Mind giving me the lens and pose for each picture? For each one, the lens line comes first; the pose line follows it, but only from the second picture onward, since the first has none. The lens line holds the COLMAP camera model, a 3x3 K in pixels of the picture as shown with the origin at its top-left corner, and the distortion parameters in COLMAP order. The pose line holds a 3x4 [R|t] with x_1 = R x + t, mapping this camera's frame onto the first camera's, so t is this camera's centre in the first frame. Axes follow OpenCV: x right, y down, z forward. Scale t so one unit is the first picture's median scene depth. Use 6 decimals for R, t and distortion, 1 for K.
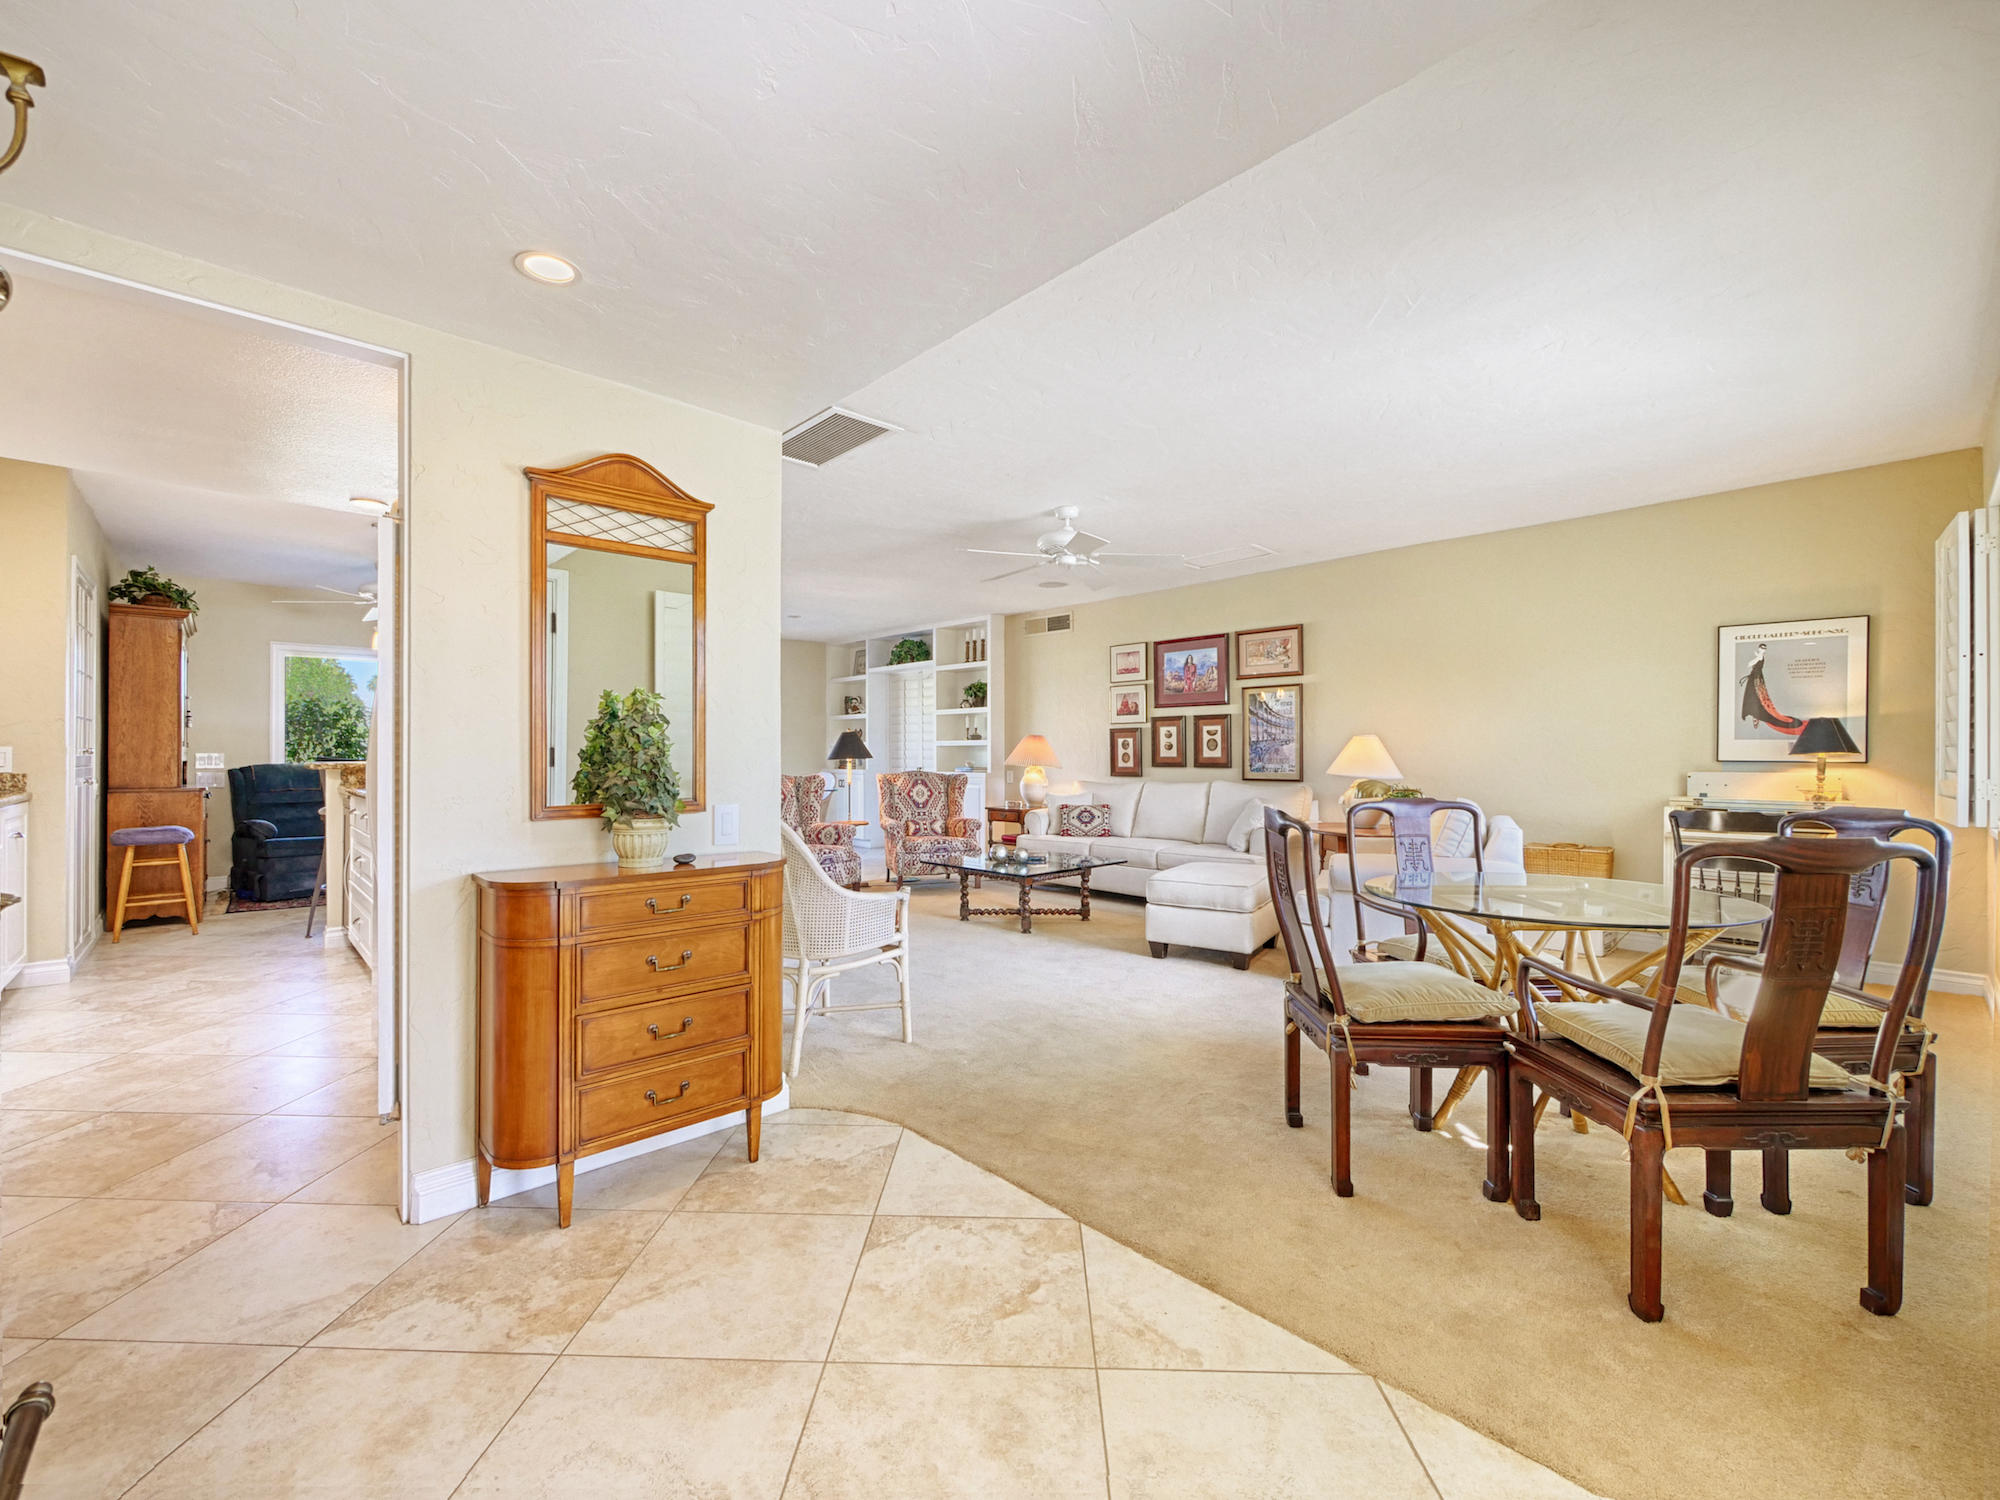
lens RADIAL K [[846.3, 0, 996.4], [0, 846.3, 749.7], [0, 0, 1]] dist [-0.003436, -0.000463]
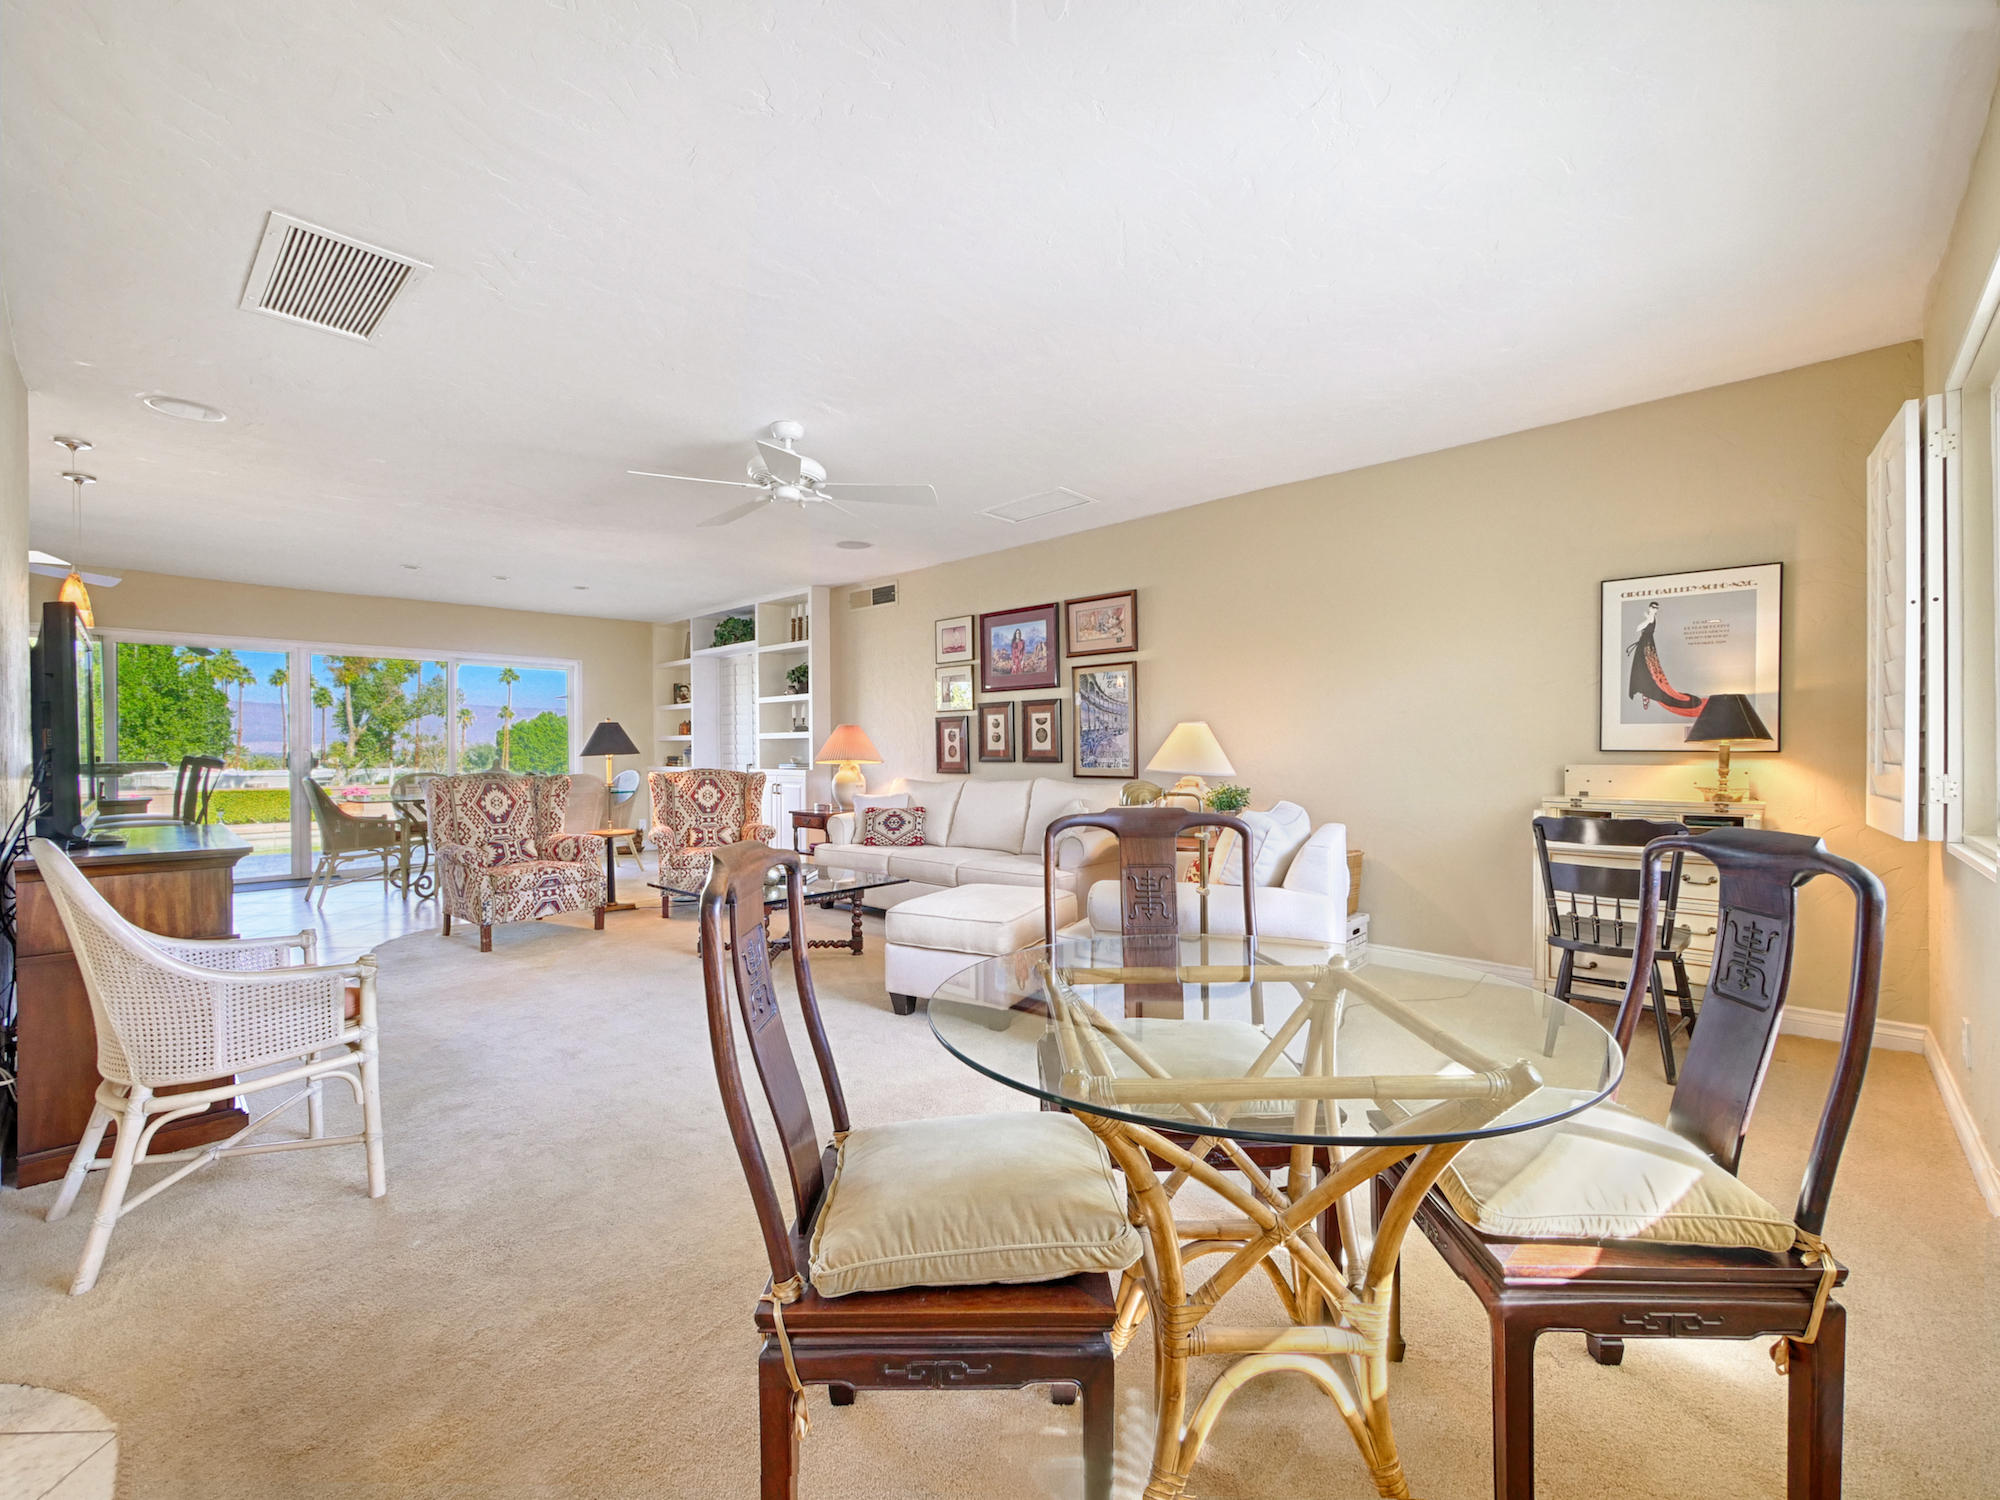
lens RADIAL K [[846.3, 0, 996.4], [0, 846.3, 749.7], [0, 0, 1]] dist [-0.003436, -0.000463]
pose [[0.997939, -0.005659, 0.063924, 0.160005], [0.005259, 0.999966, 0.006417, 0.002871], [-0.063958, -0.006067, 0.997934, 0.164680]]
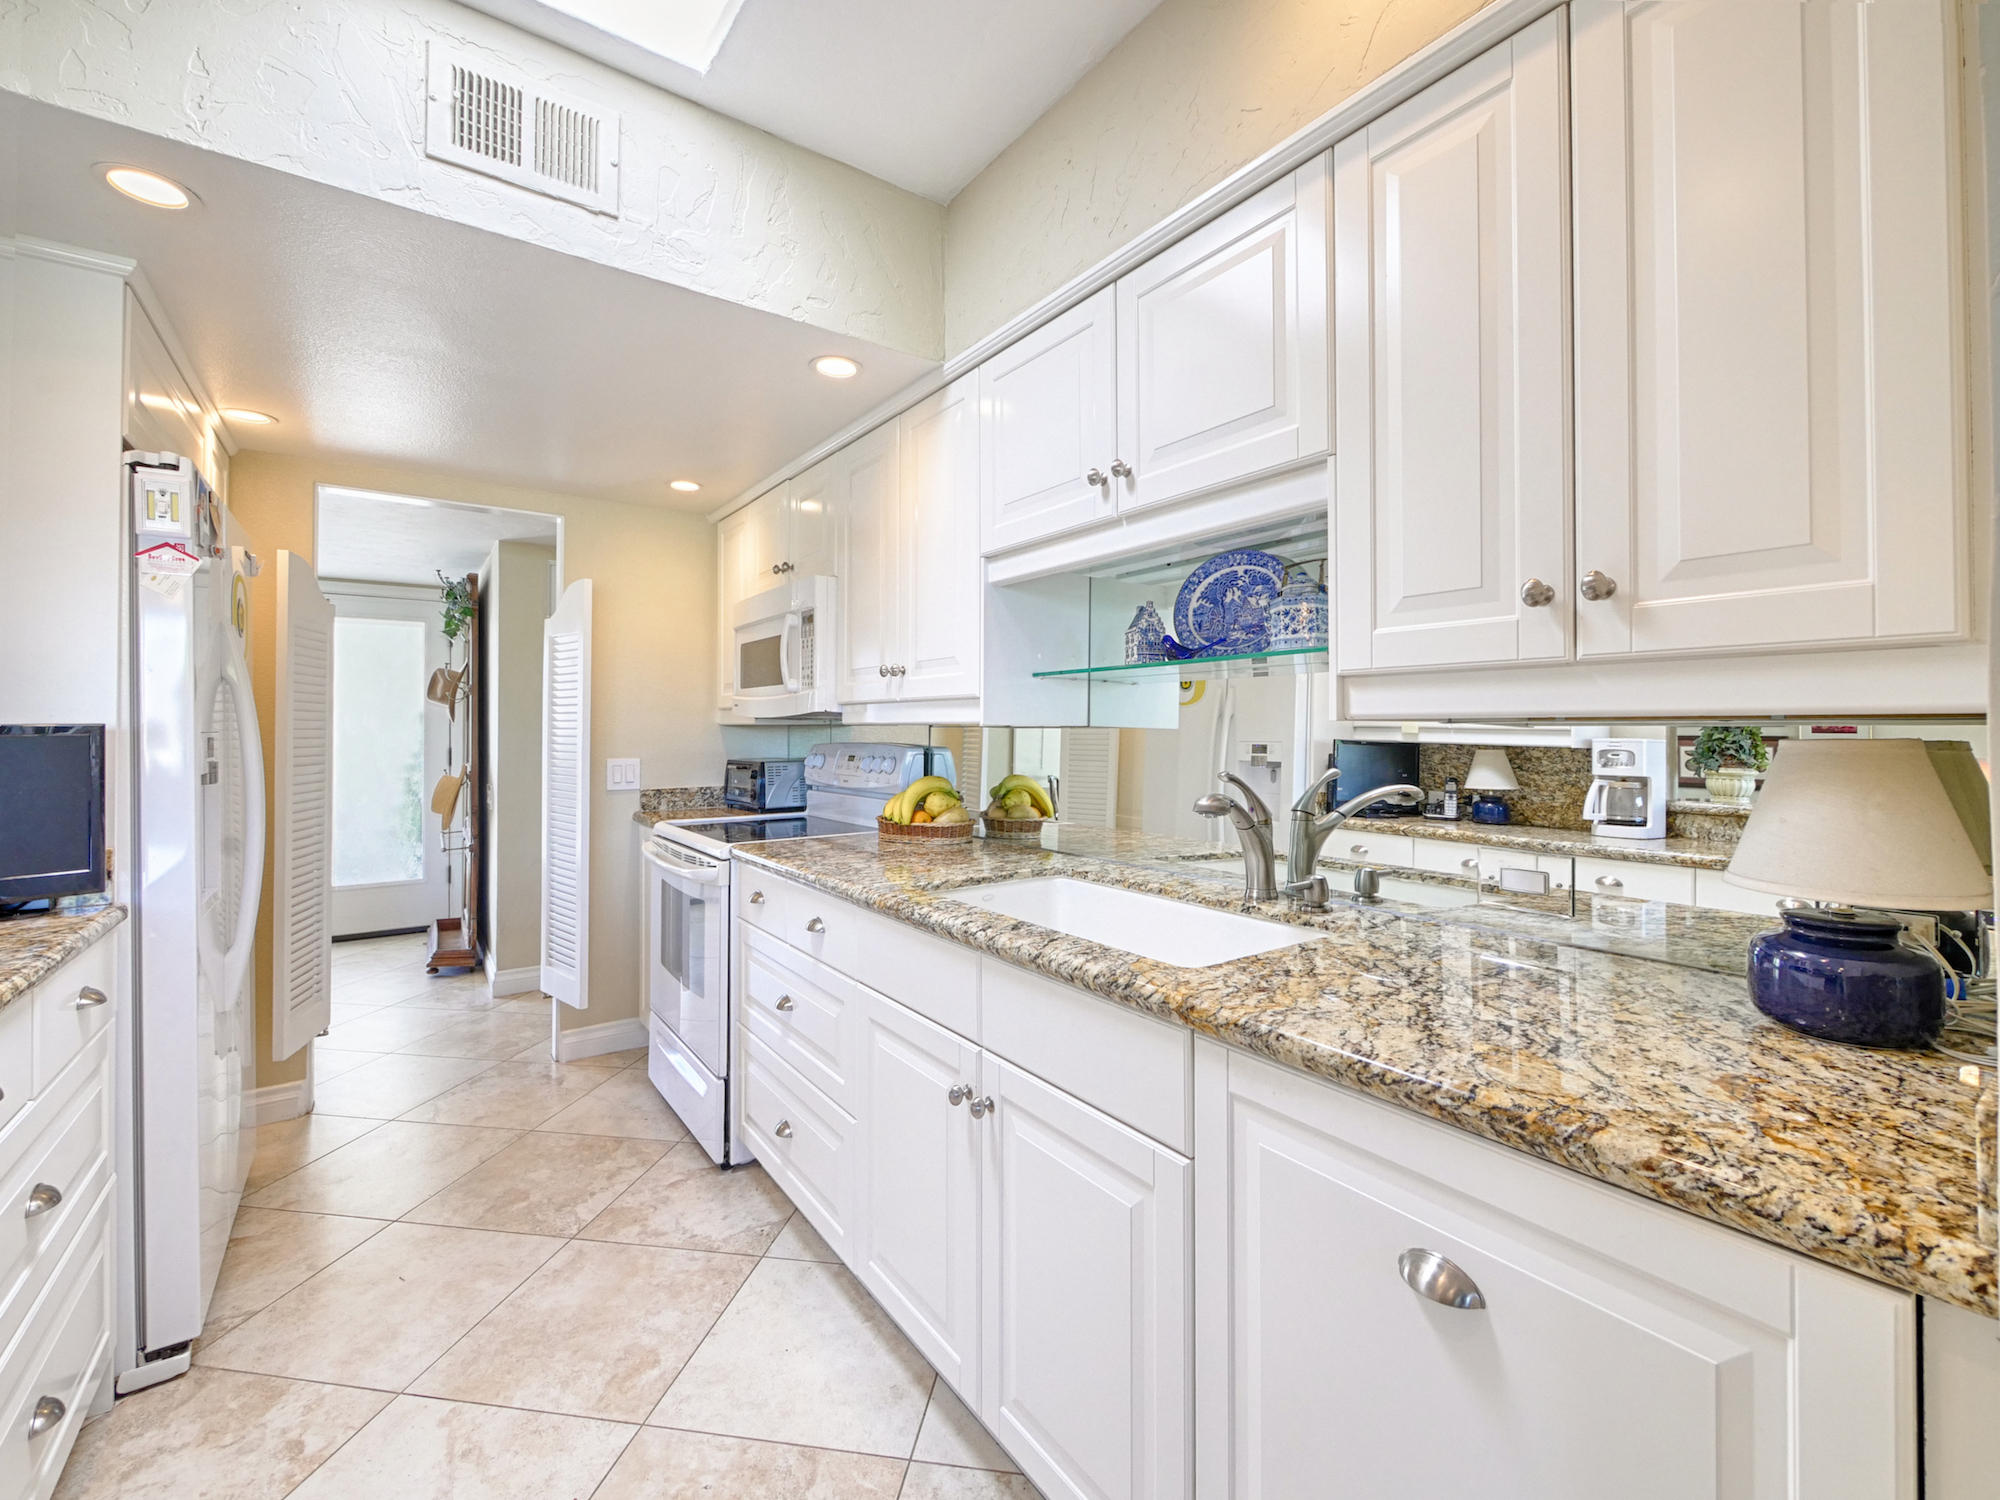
lens RADIAL K [[853.9, 0, 1016.7], [0, 853.9, 716.6], [0, 0, 1]] dist [-0.000319, -0.001402]
pose [[-0.993507, 0.000605, 0.113766, -0.617422], [-0.001954, 0.999748, -0.022378, -0.017481], [-0.113751, -0.022455, -0.993255, 0.696232]]
